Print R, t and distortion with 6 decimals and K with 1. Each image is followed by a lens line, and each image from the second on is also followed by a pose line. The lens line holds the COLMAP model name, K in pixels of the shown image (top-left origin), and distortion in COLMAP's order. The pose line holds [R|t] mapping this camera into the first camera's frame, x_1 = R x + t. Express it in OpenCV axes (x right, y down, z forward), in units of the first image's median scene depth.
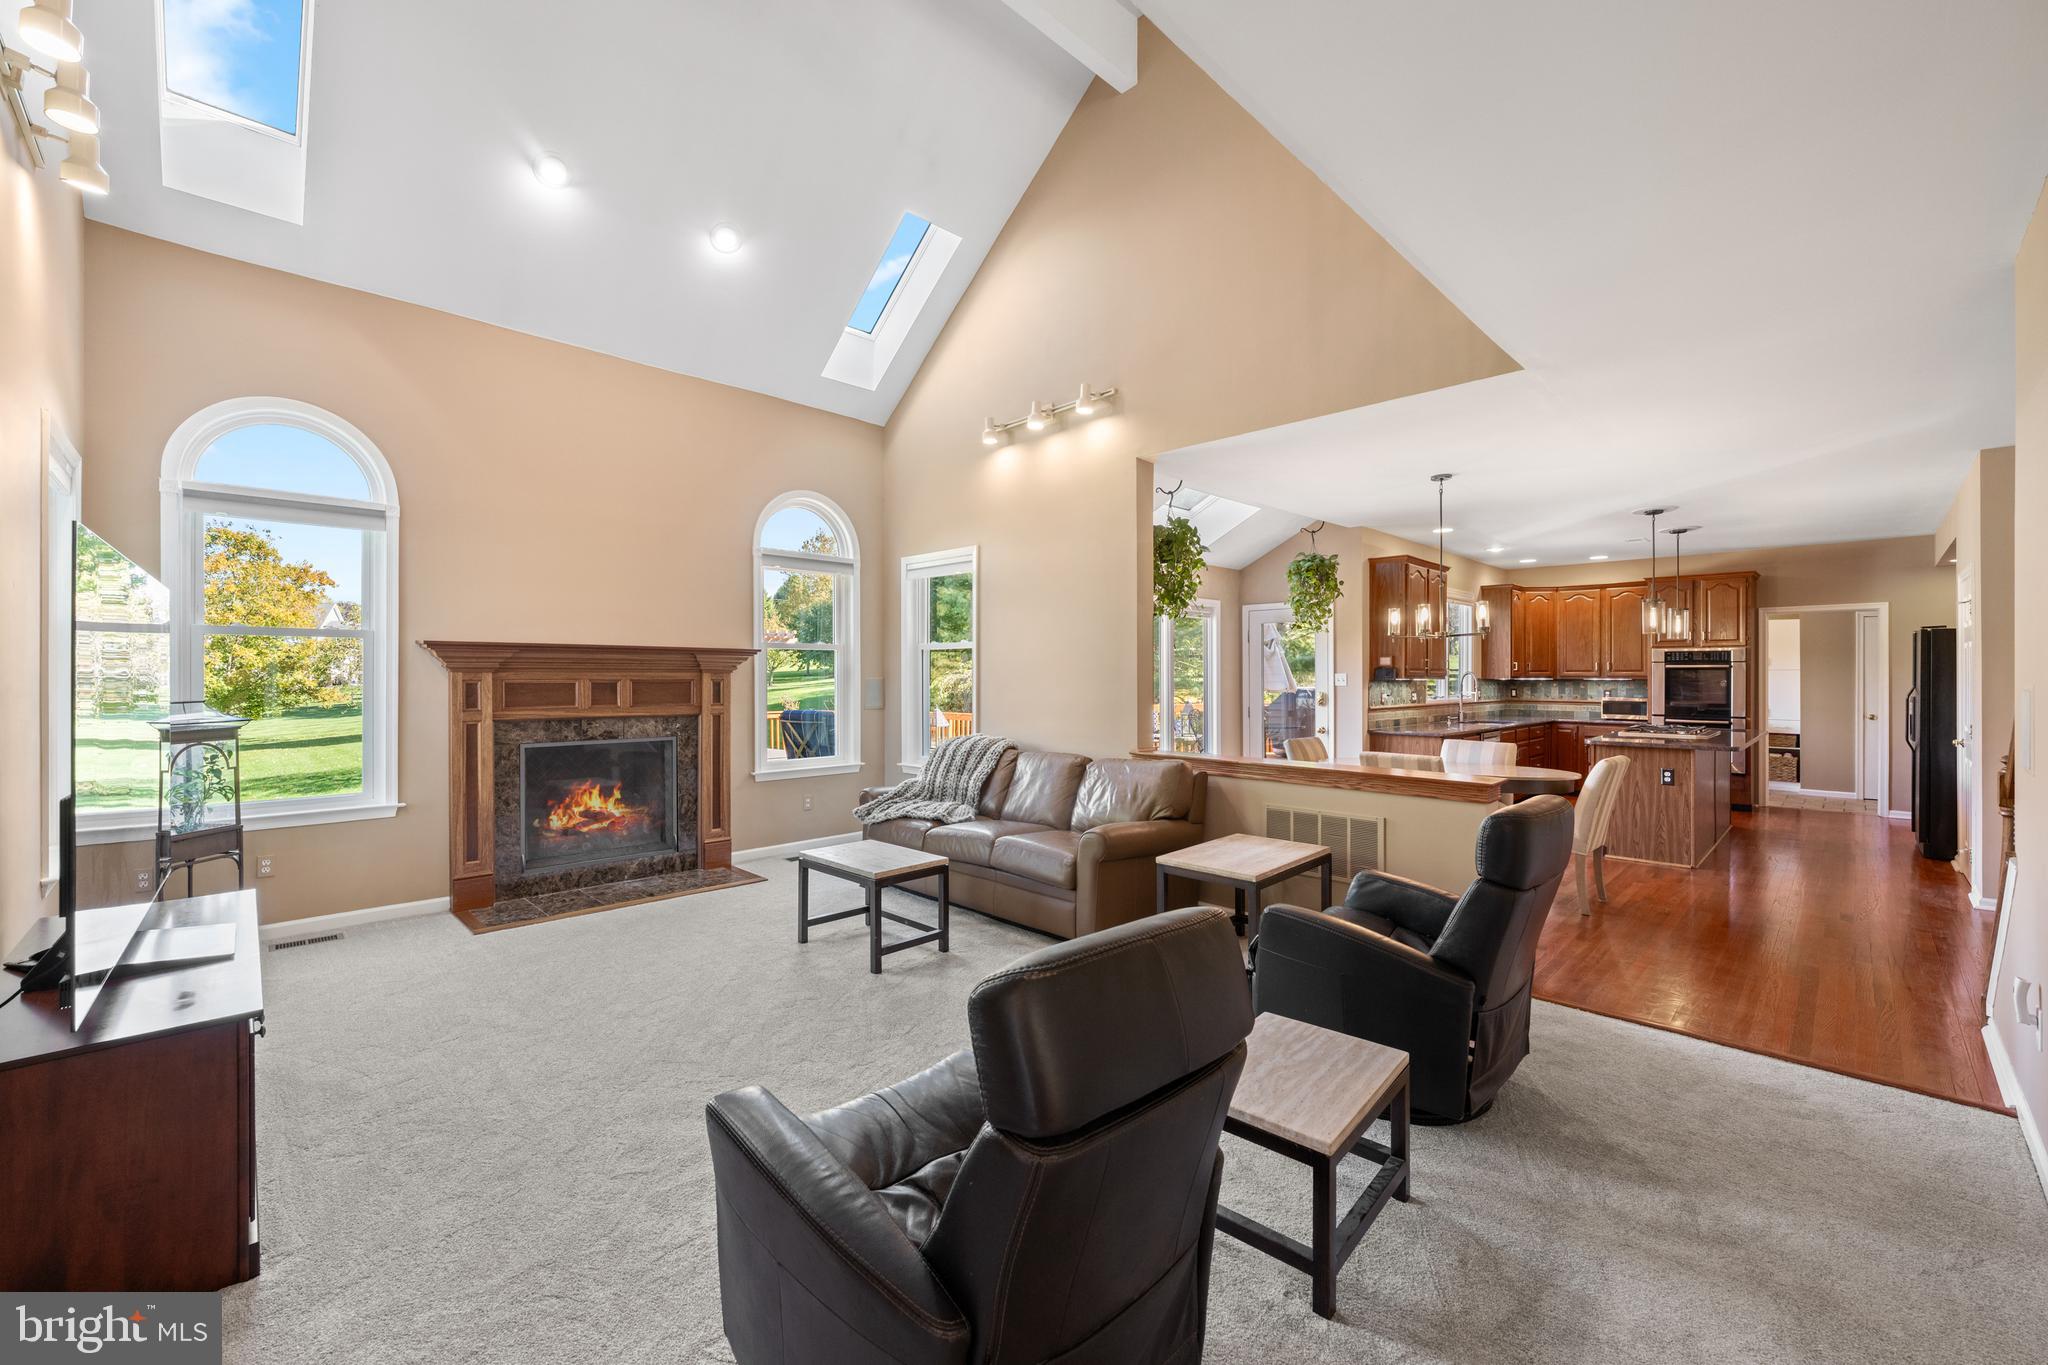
lens RADIAL K [[812.1, 0, 1018.4], [0, 812.1, 675.7], [0, 0, 1]] dist [-0.001498, 0.000322]
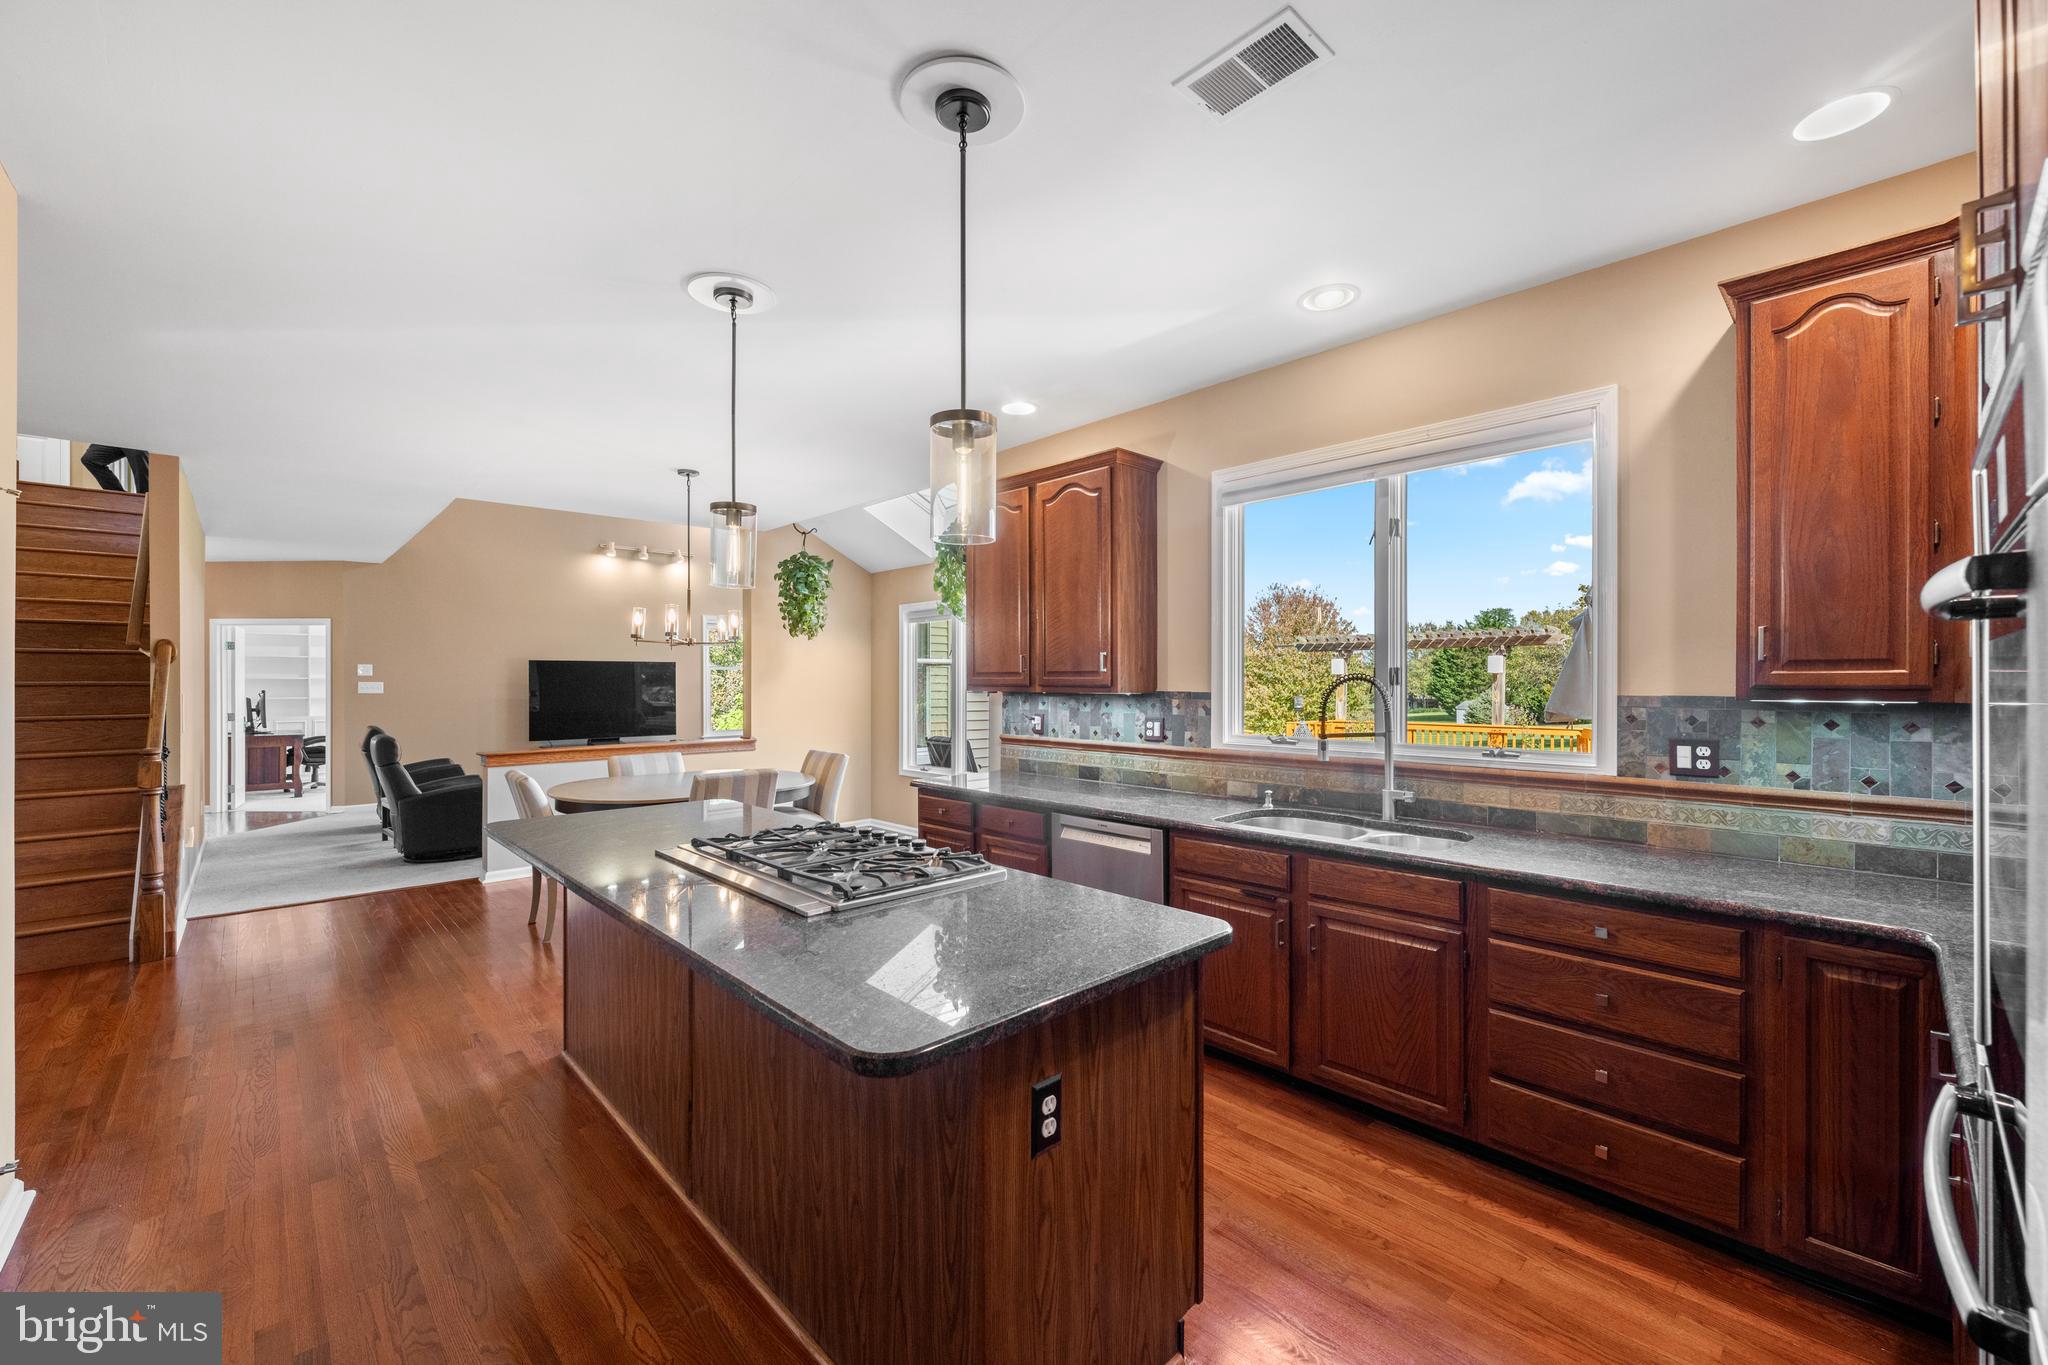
lens RADIAL K [[812.1, 0, 1018.4], [0, 812.1, 675.7], [0, 0, 1]] dist [-0.001498, 0.000322]
pose [[-0.012065, -0.007506, -0.999899, 0.923372], [0.002597, 0.999968, -0.007538, -0.002052], [0.999924, -0.002688, -0.012045, 0.885918]]
